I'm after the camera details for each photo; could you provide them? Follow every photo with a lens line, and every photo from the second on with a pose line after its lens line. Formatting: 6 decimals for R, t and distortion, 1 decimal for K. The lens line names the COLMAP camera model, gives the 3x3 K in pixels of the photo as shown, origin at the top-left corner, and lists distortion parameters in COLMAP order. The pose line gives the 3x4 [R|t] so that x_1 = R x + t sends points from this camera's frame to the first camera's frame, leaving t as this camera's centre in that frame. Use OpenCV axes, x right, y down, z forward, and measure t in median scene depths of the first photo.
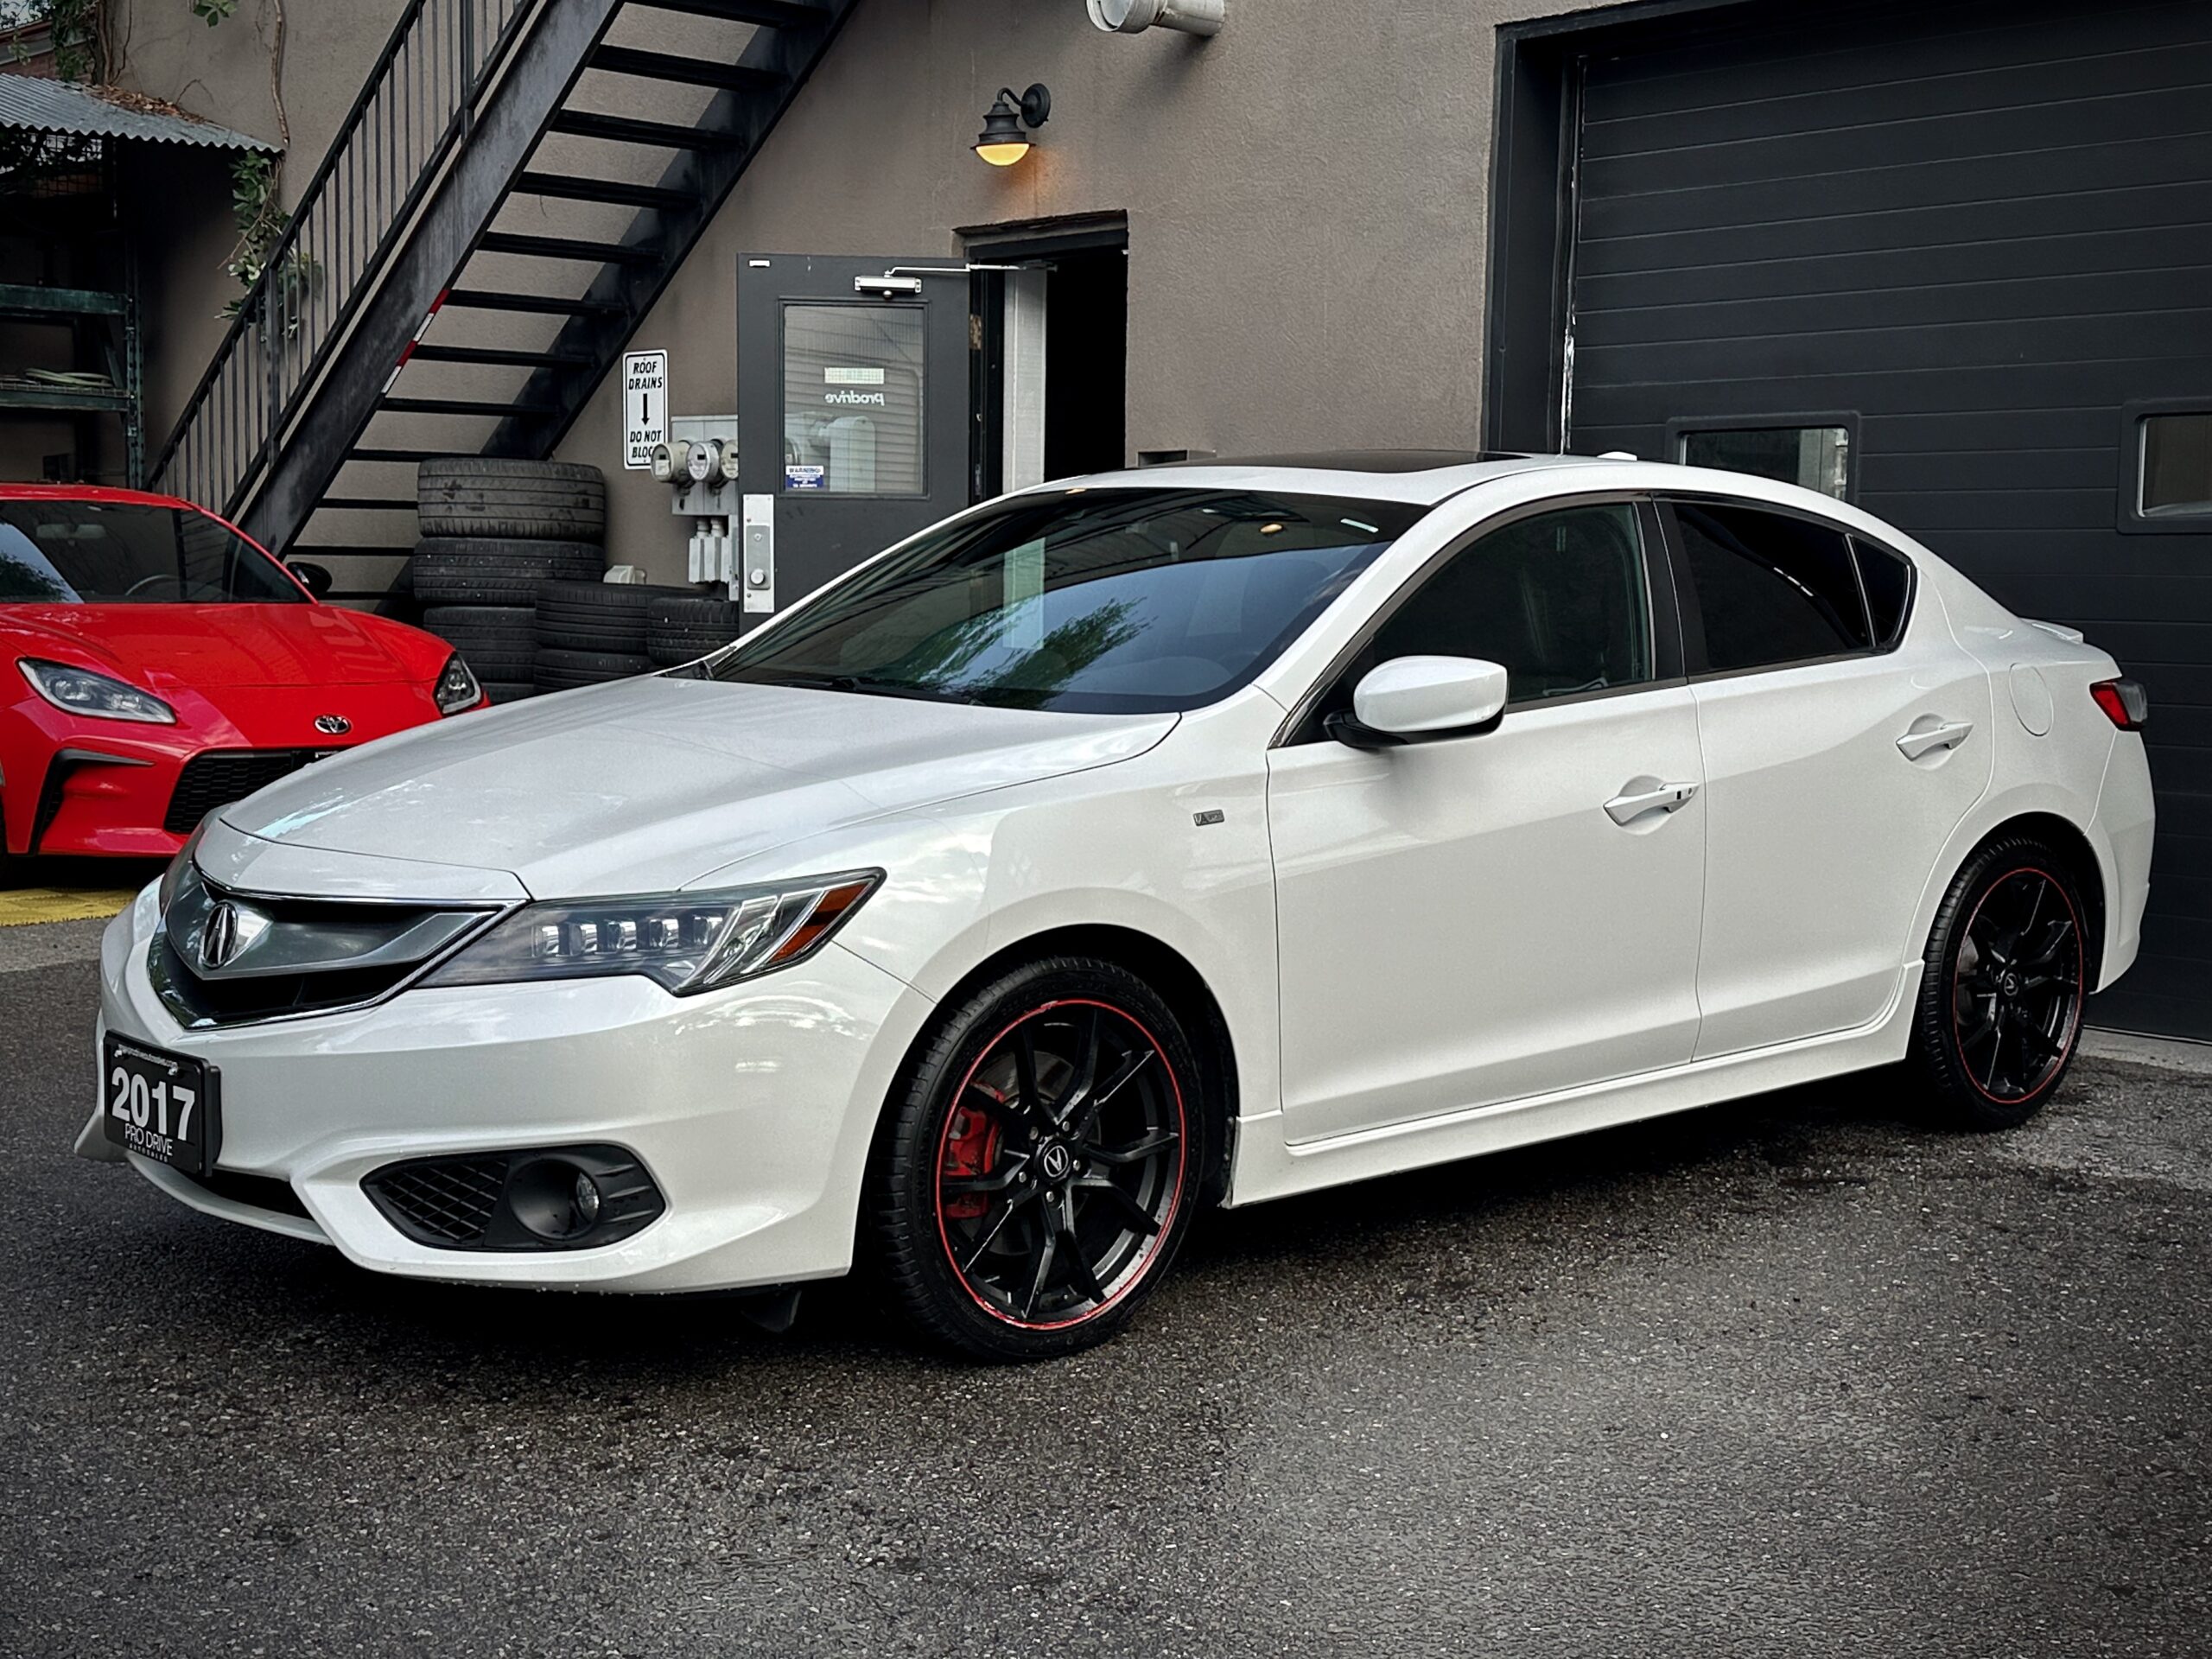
lens RADIAL K [[2941.7, 0, 1127.1], [0, 2941.7, 841.7], [0, 0, 1]] dist [0.111010, 0.000000]
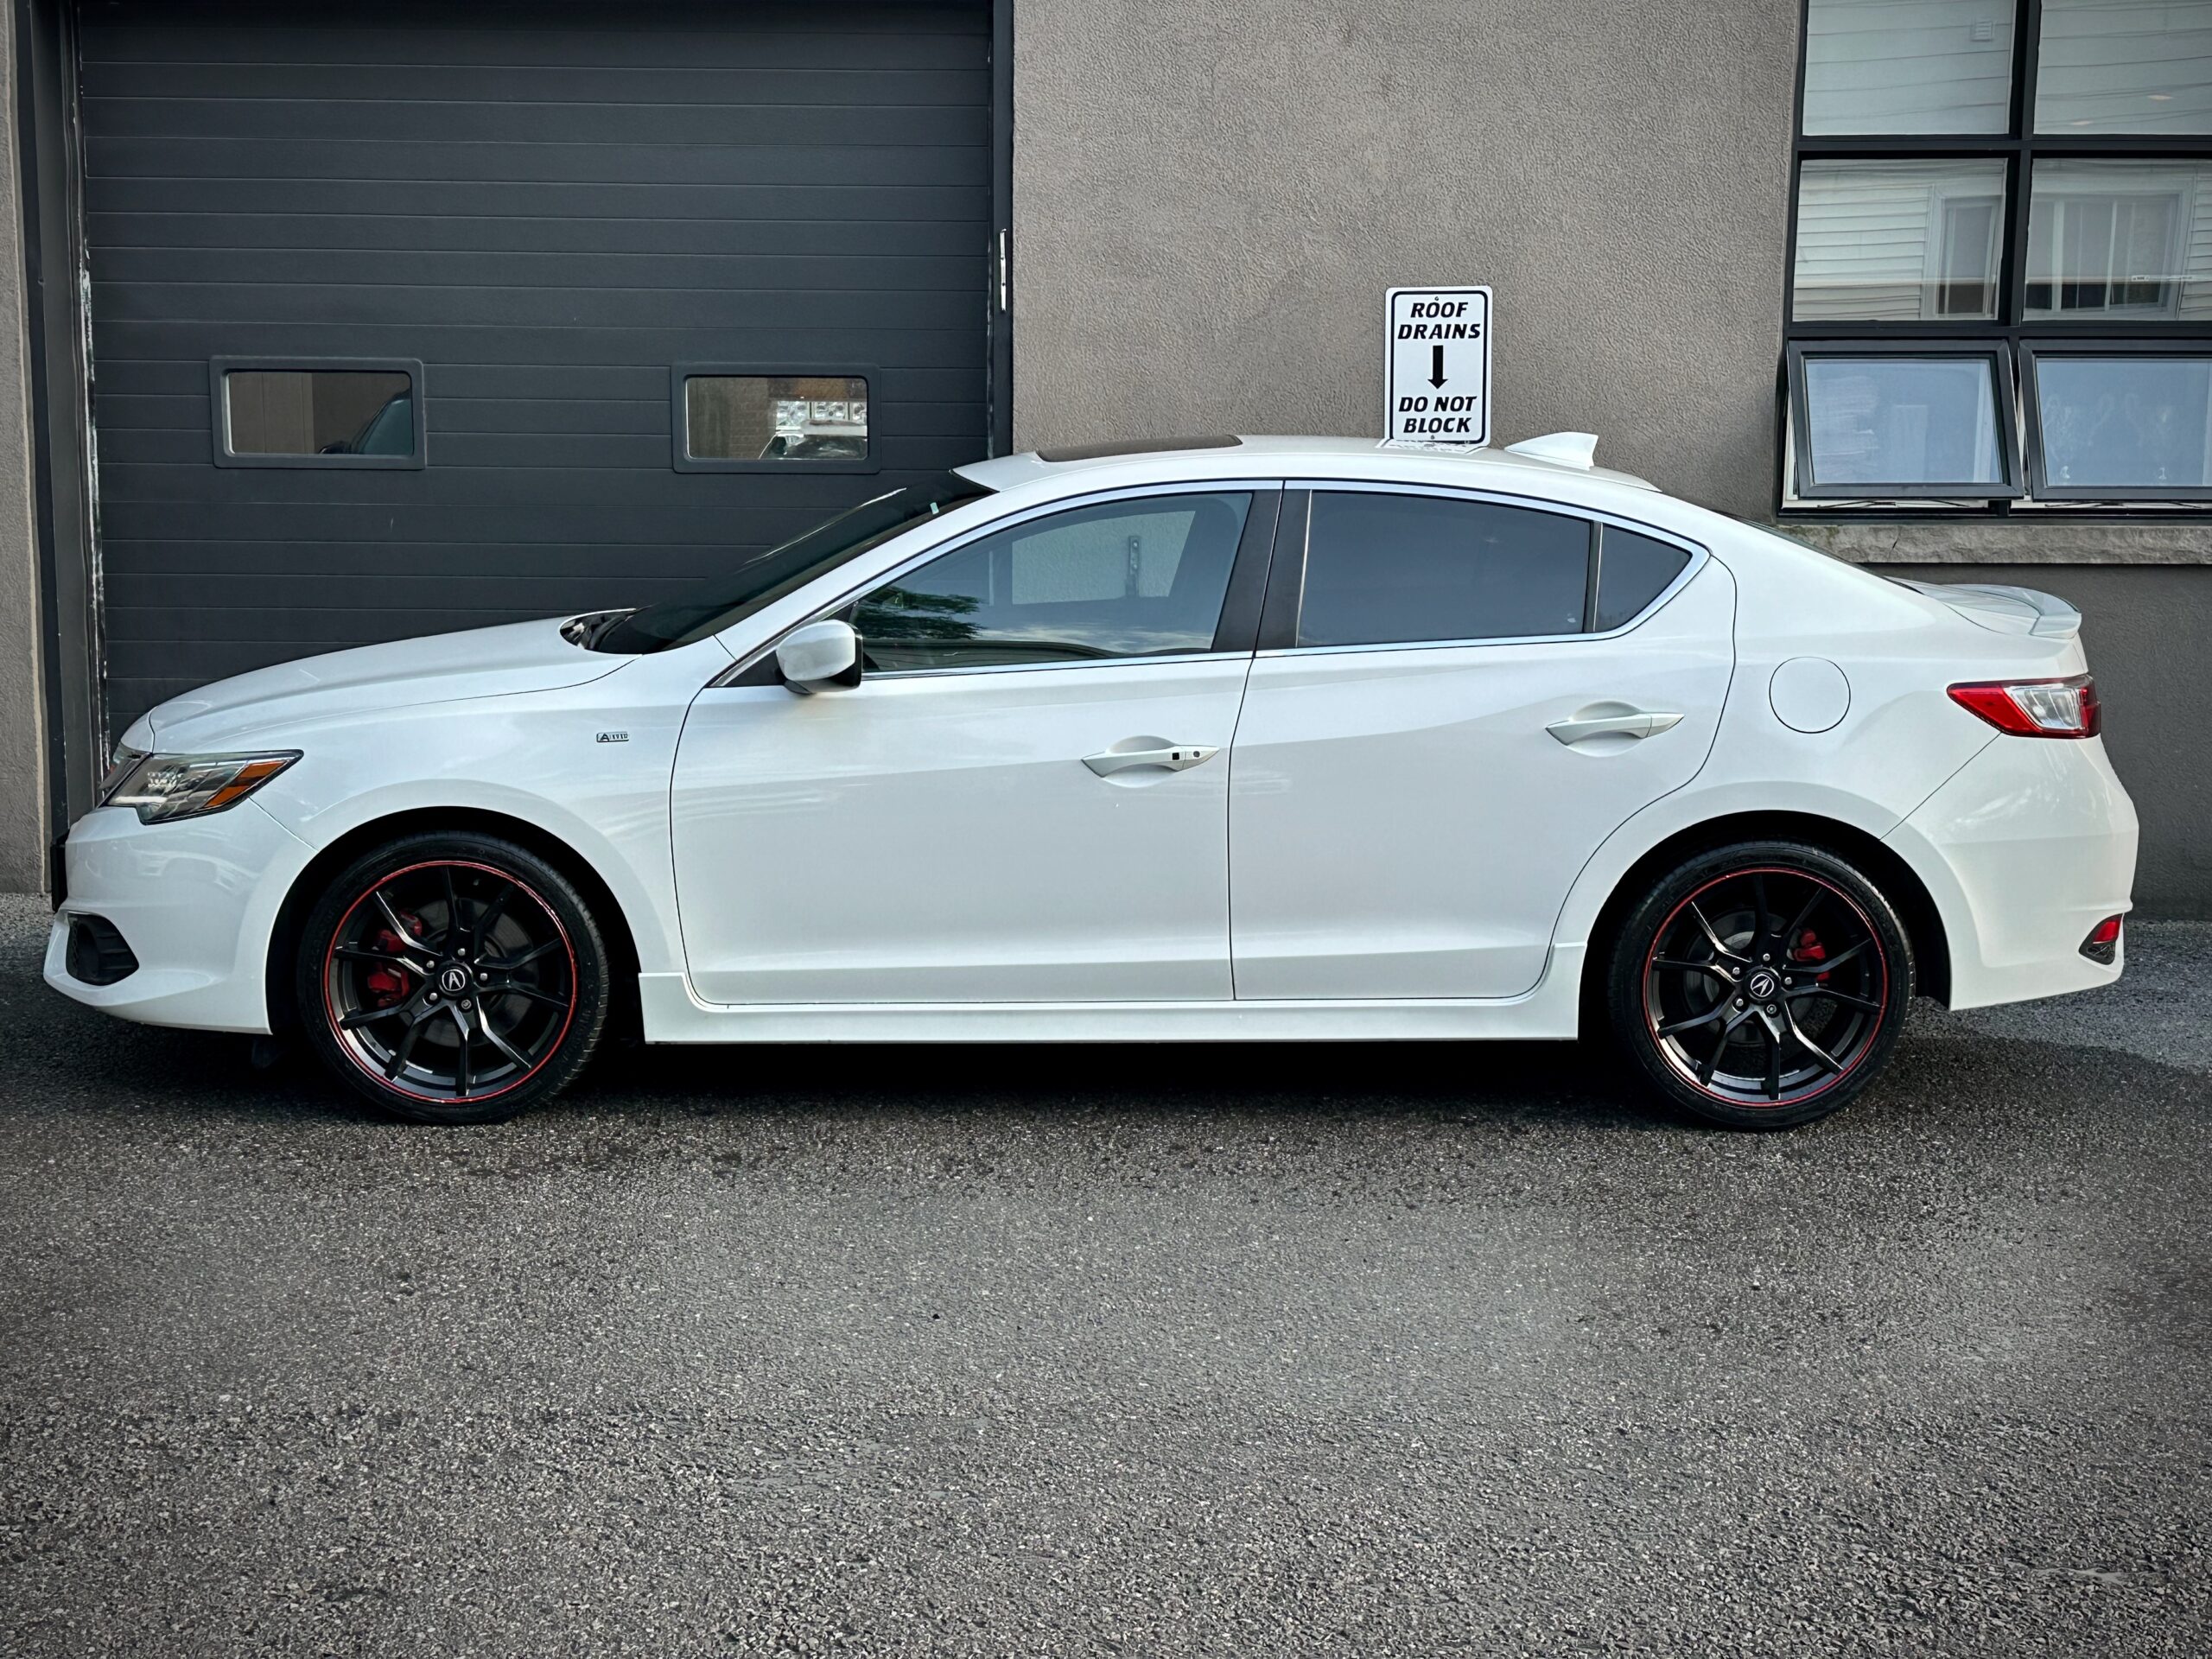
lens RADIAL K [[2824.5, 0, 1120.2], [0, 2824.5, 816.8], [0, 0, 1]] dist [0.100452, 0.000000]
pose [[0.686198, -0.113692, 0.718475, -0.338783], [0.073877, 0.993496, 0.086654, -0.042831], [-0.723654, -0.006383, 0.690134, 0.055917]]
